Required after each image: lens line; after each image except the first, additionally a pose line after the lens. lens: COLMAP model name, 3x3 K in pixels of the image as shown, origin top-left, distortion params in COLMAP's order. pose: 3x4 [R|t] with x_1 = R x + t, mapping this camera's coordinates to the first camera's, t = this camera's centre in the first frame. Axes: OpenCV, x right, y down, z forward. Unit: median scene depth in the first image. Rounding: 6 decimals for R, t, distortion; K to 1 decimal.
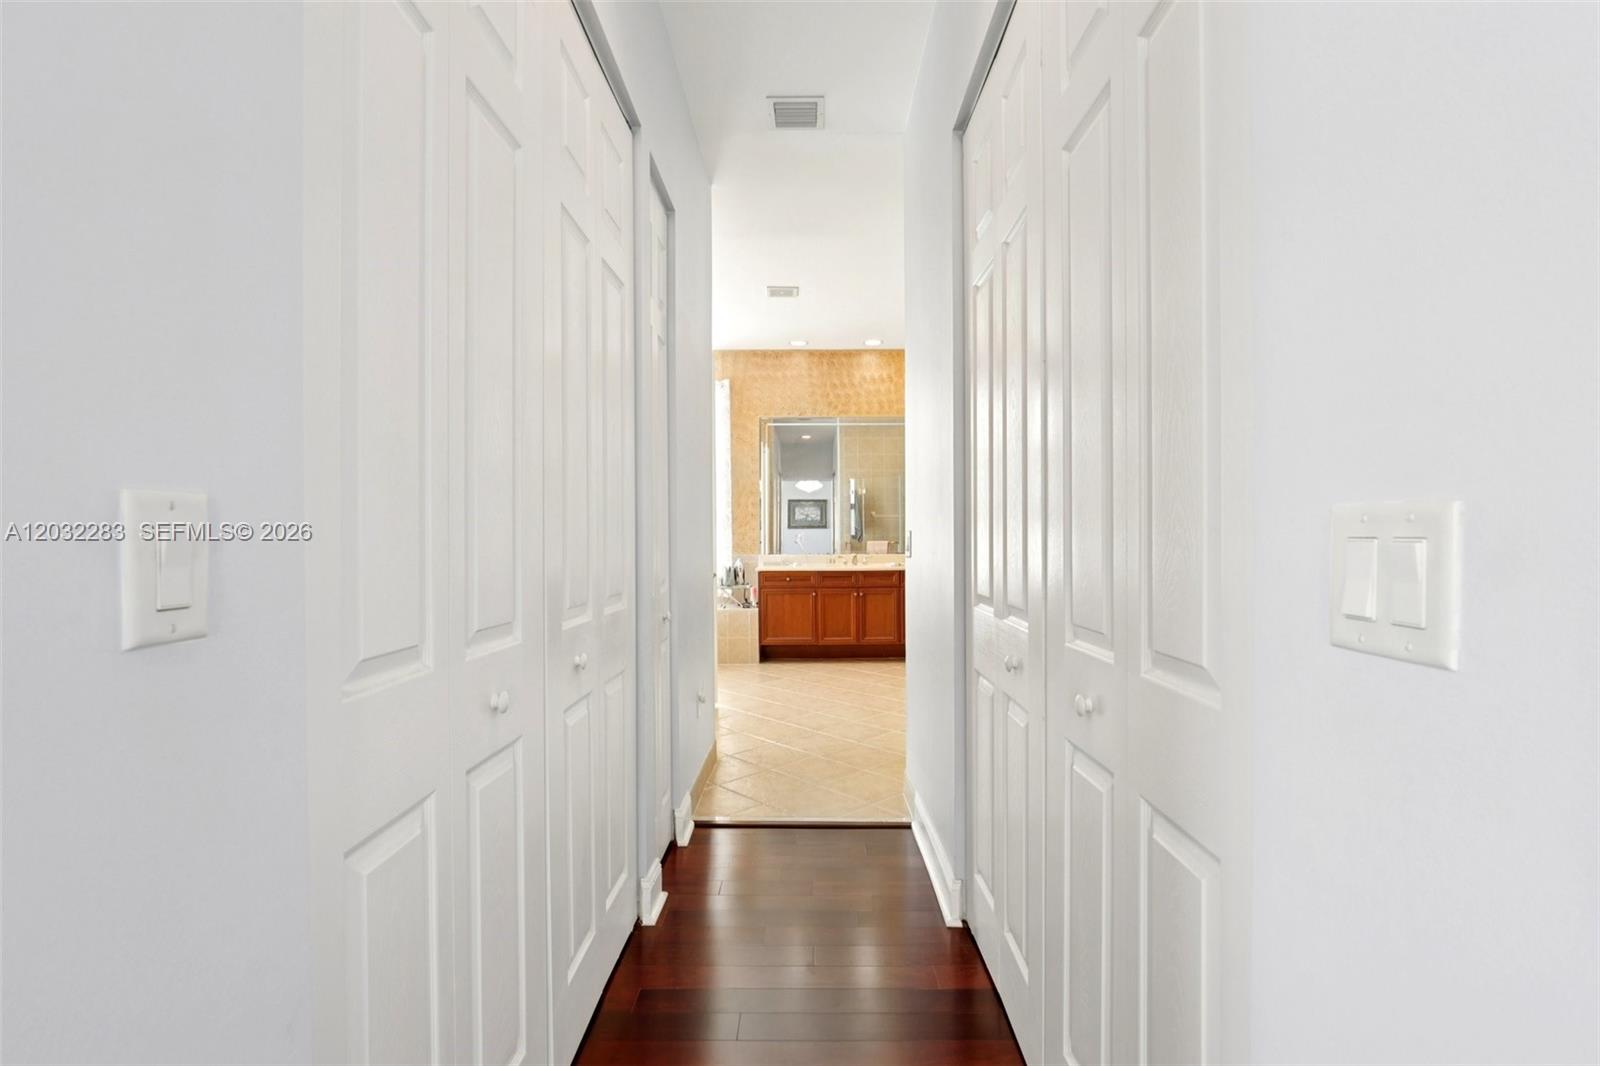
lens RADIAL K [[729.3, 0, 798.3], [0, 729.3, 540.6], [0, 0, 1]] dist [-0.010185, 0.000741]
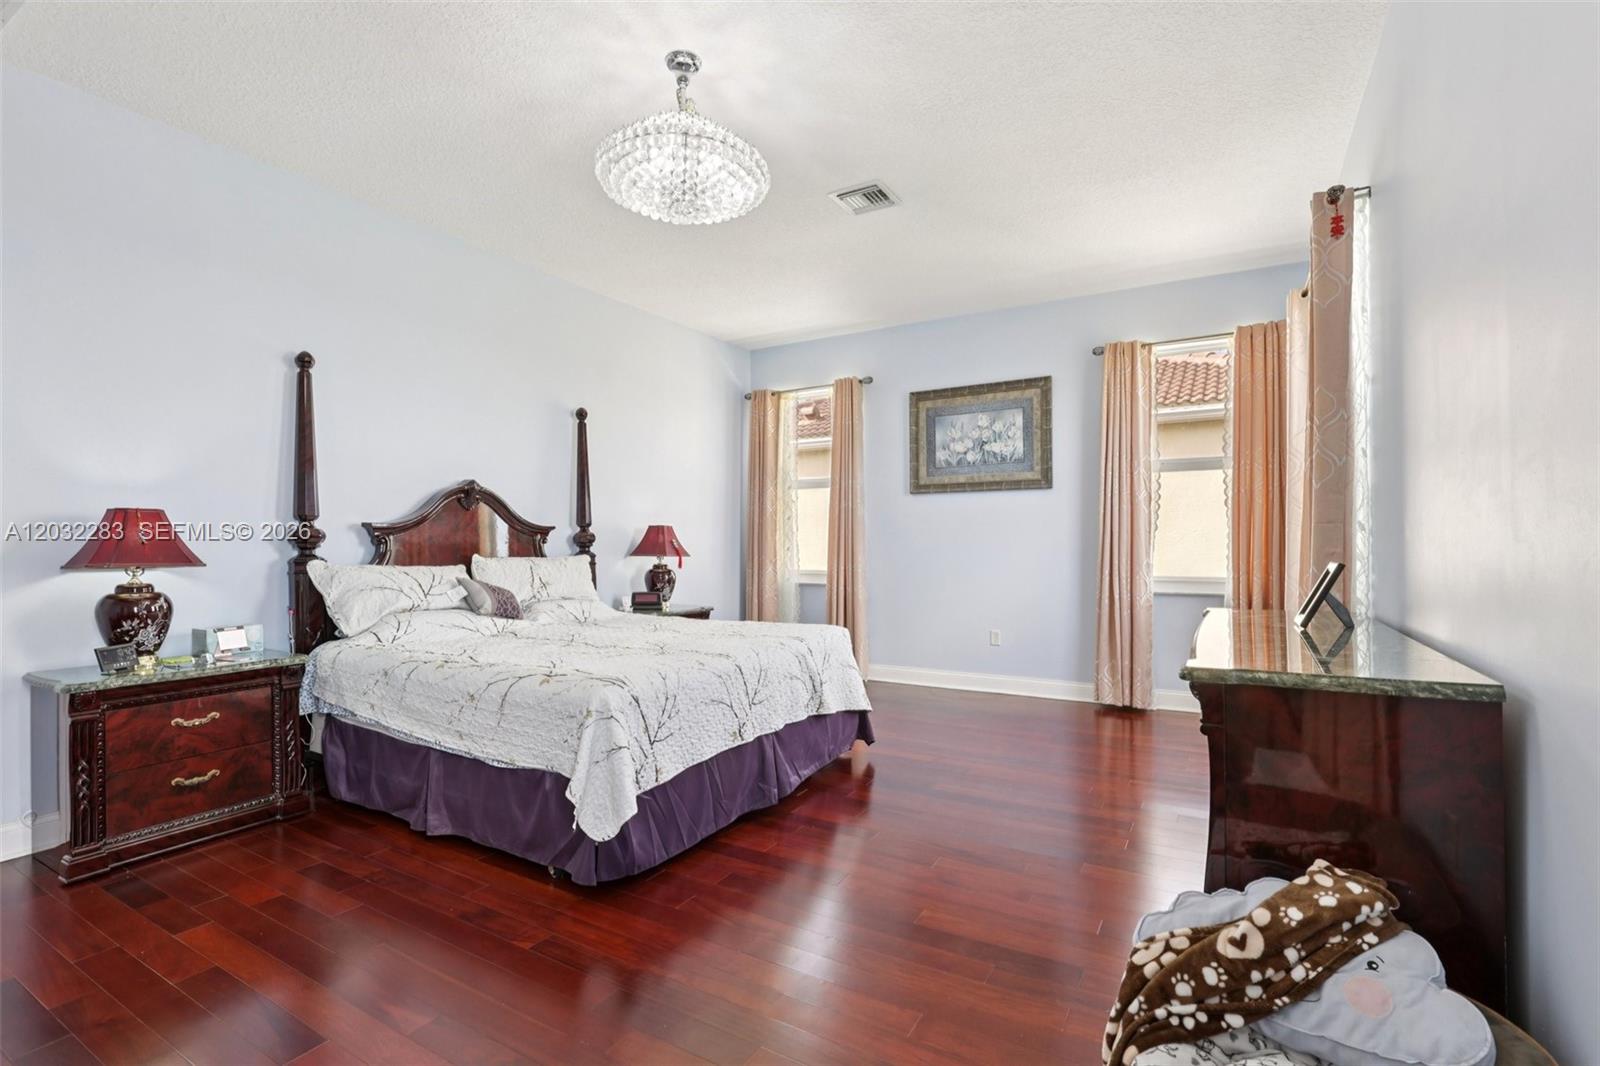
lens RADIAL K [[729.3, 0, 798.1], [0, 729.3, 543.8], [0, 0, 1]] dist [-0.010185, 0.000741]
pose [[0.856894, -0.002814, -0.515485, 0.093592], [0.002779, 0.999996, -0.000838, 0.002980], [0.515485, -0.000715, 0.856898, 0.735085]]
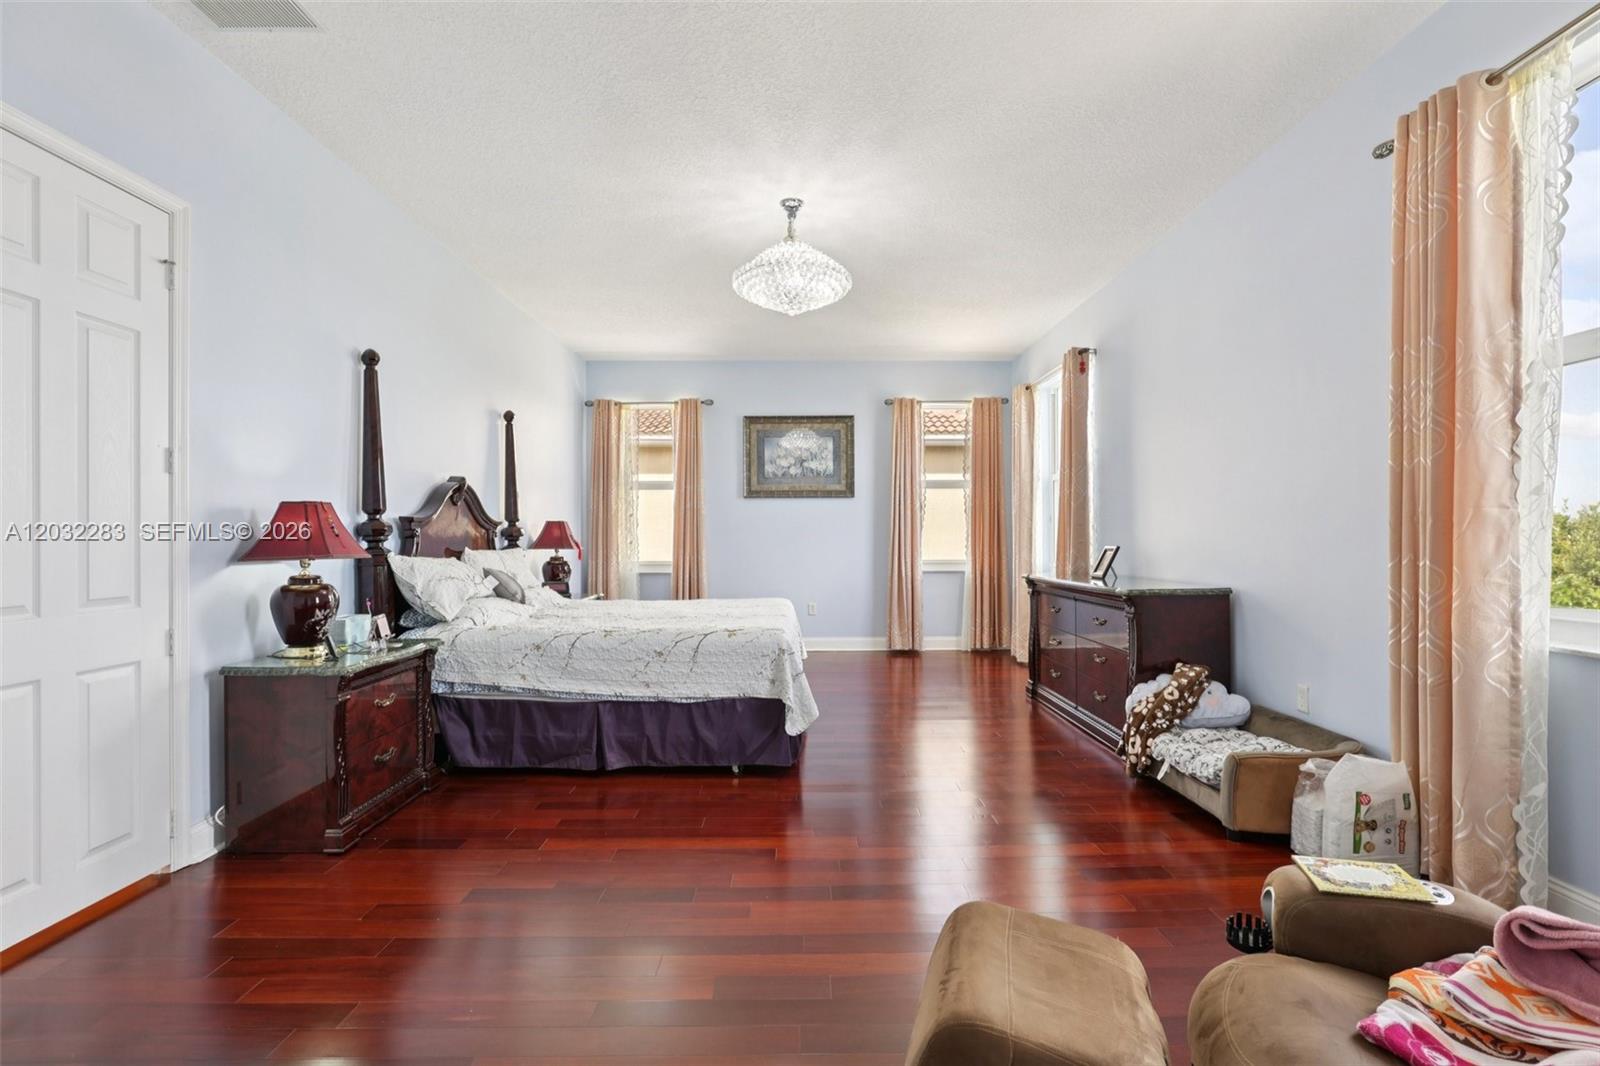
lens RADIAL K [[729.3, 0, 801.1], [0, 729.3, 535.6], [0, 0, 1]] dist [-0.010185, 0.000741]
pose [[0.999988, -0.004148, -0.002675, 0.013429], [0.004136, 0.999981, -0.004490, 0.003412], [0.002694, 0.004479, 0.999986, 0.649260]]
